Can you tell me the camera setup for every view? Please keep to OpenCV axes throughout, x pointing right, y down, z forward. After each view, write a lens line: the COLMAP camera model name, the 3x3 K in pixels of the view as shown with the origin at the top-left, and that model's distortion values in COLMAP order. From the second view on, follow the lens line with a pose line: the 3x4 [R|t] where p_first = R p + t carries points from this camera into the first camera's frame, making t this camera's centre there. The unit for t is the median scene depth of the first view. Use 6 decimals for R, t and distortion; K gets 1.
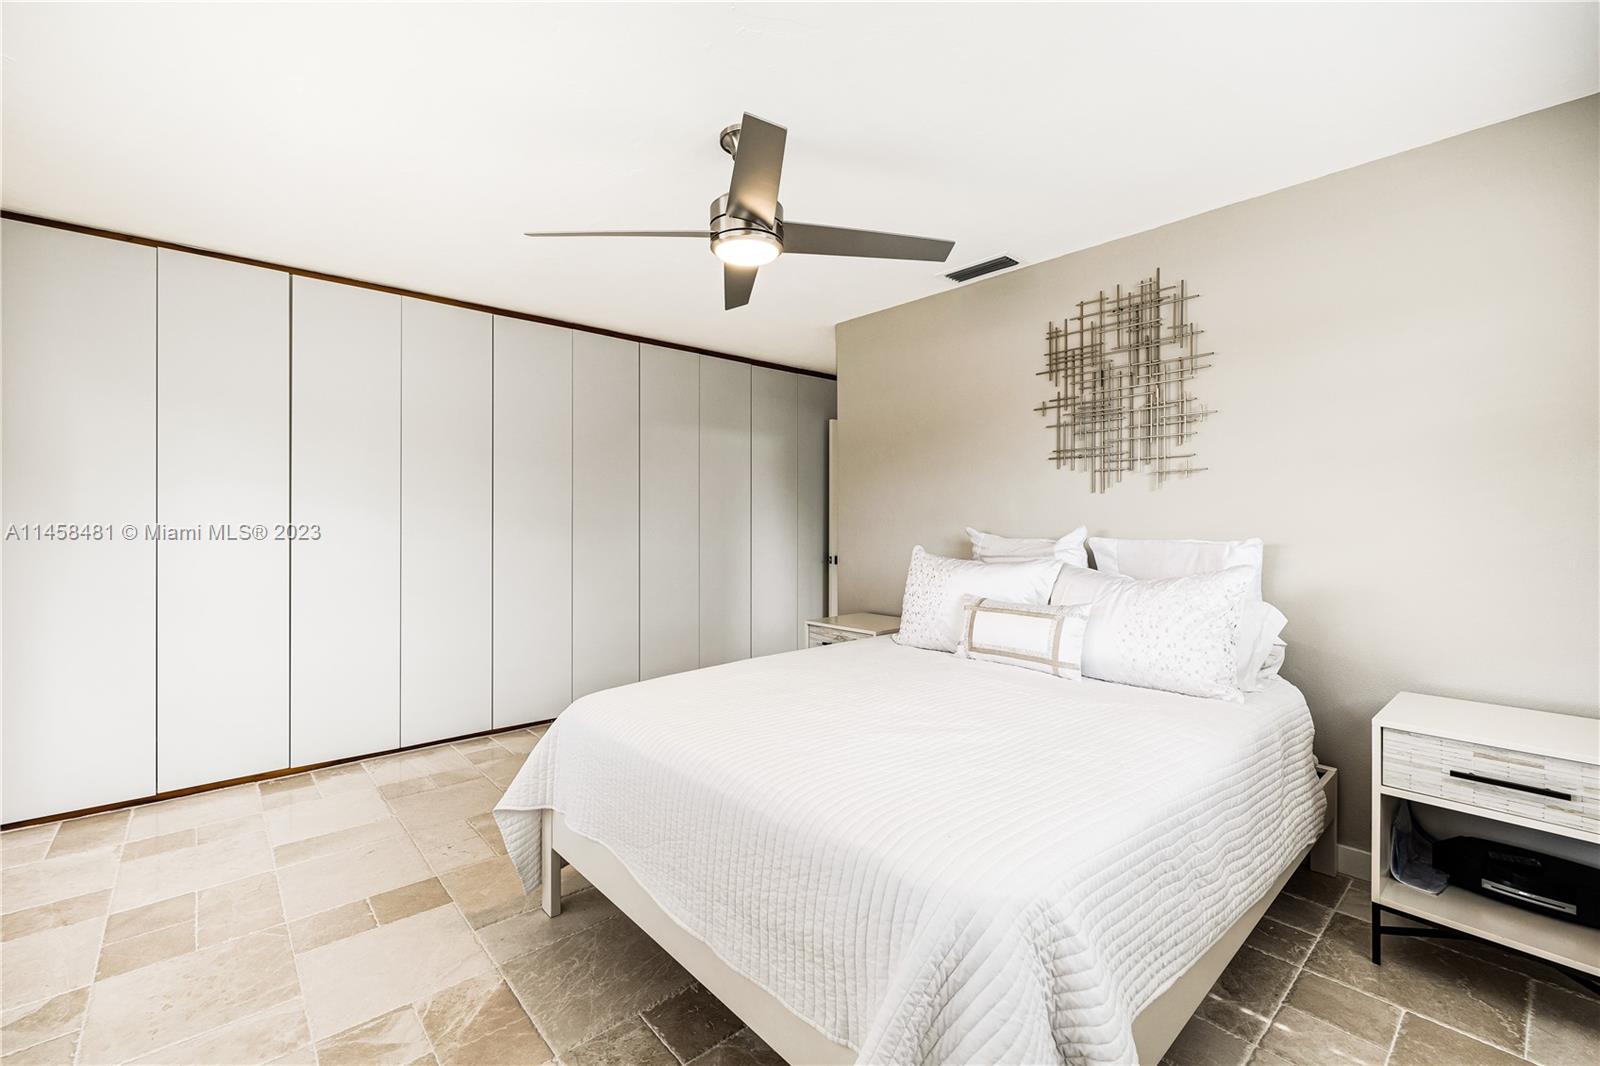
lens RADIAL K [[717.9, 0, 800.4], [0, 717.9, 519.2], [0, 0, 1]] dist [0.015935, 0.000196]
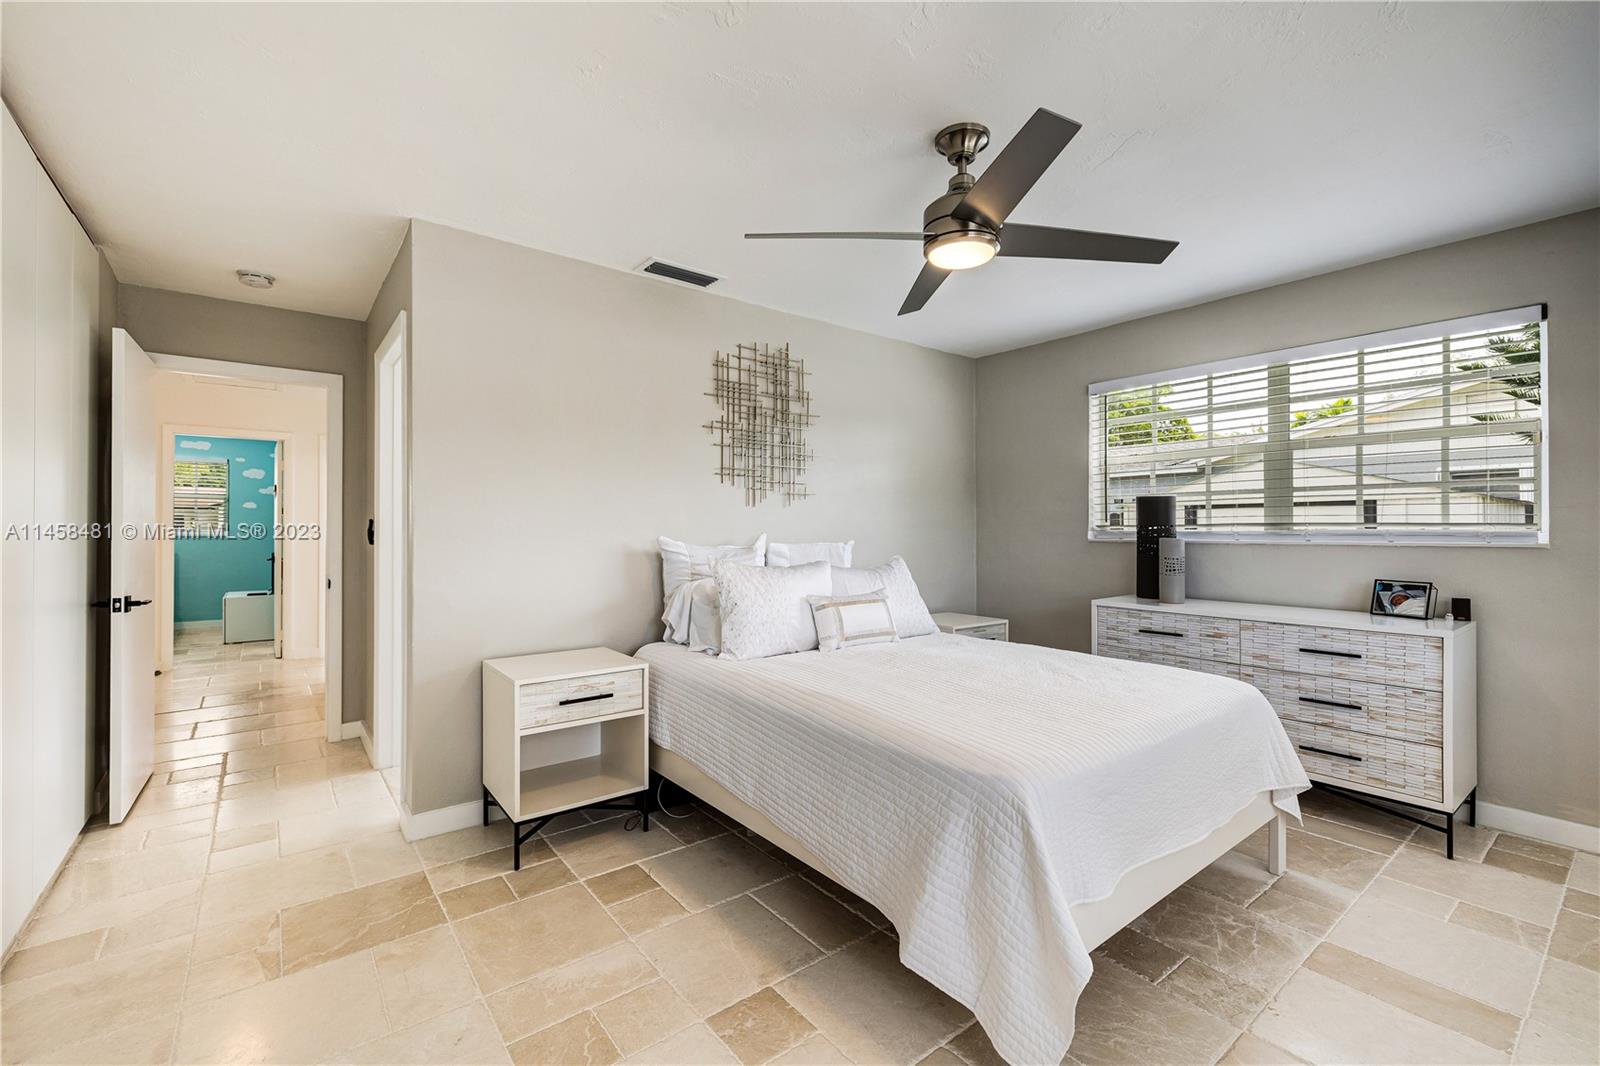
lens RADIAL K [[682.1, 0, 786.0], [0, 682.1, 534.4], [0, 0, 1]] dist [-0.000025, 0.000120]
pose [[0.046033, -0.011036, 0.998879, -0.745240], [-0.004793, 0.999925, 0.011269, -0.002176], [-0.998928, -0.005306, 0.045977, 0.889256]]
